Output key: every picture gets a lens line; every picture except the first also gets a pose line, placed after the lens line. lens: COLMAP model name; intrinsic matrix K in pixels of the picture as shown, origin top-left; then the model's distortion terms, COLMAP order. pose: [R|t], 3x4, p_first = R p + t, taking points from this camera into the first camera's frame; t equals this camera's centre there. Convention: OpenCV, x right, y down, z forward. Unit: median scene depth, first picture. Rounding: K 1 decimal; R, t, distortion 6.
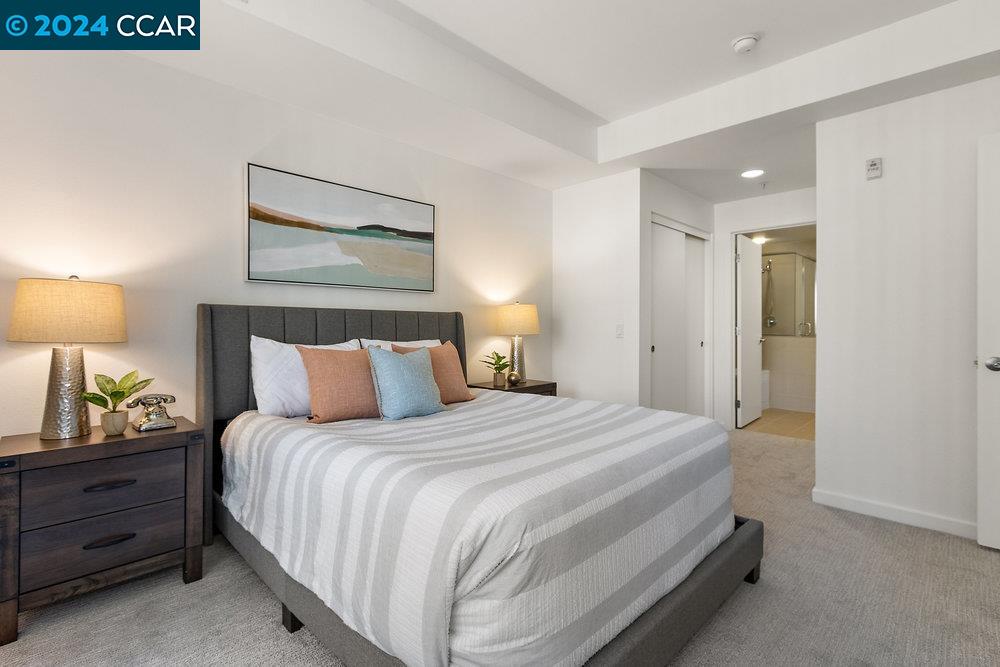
lens RADIAL K [[458.0, 0, 500.5], [0, 458.0, 327.3], [0, 0, 1]] dist [-0.001263, 0.000131]
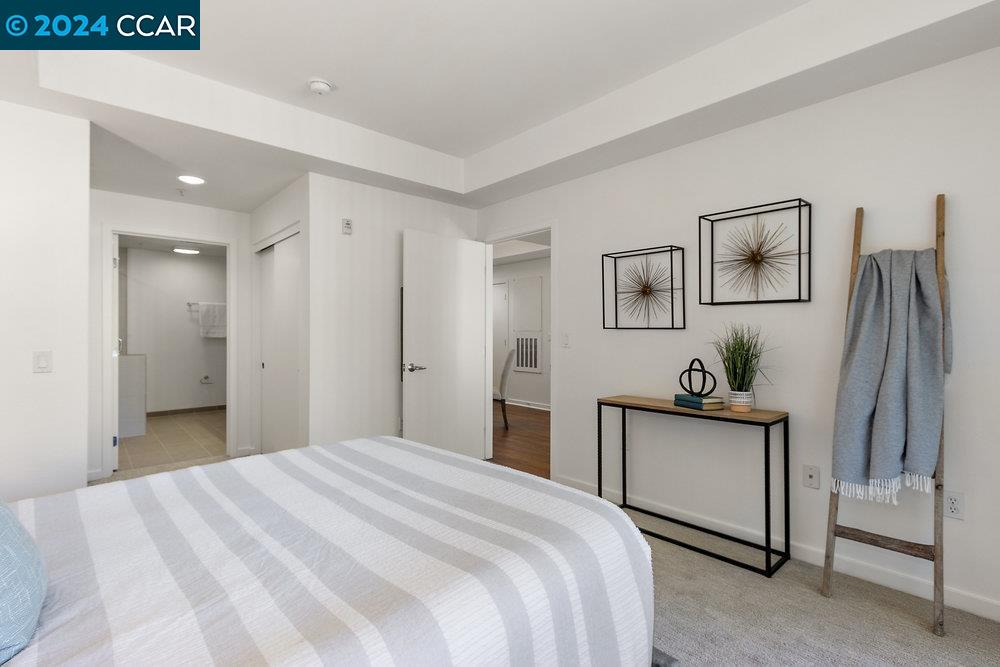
lens RADIAL K [[458.0, 0, 500.5], [0, 458.0, 327.3], [0, 0, 1]] dist [-0.001263, 0.000131]
pose [[0.058040, 0.009397, 0.998270, -0.432928], [0.005644, 0.999937, -0.009741, -0.039253], [-0.998298, 0.006199, 0.057984, 0.449828]]
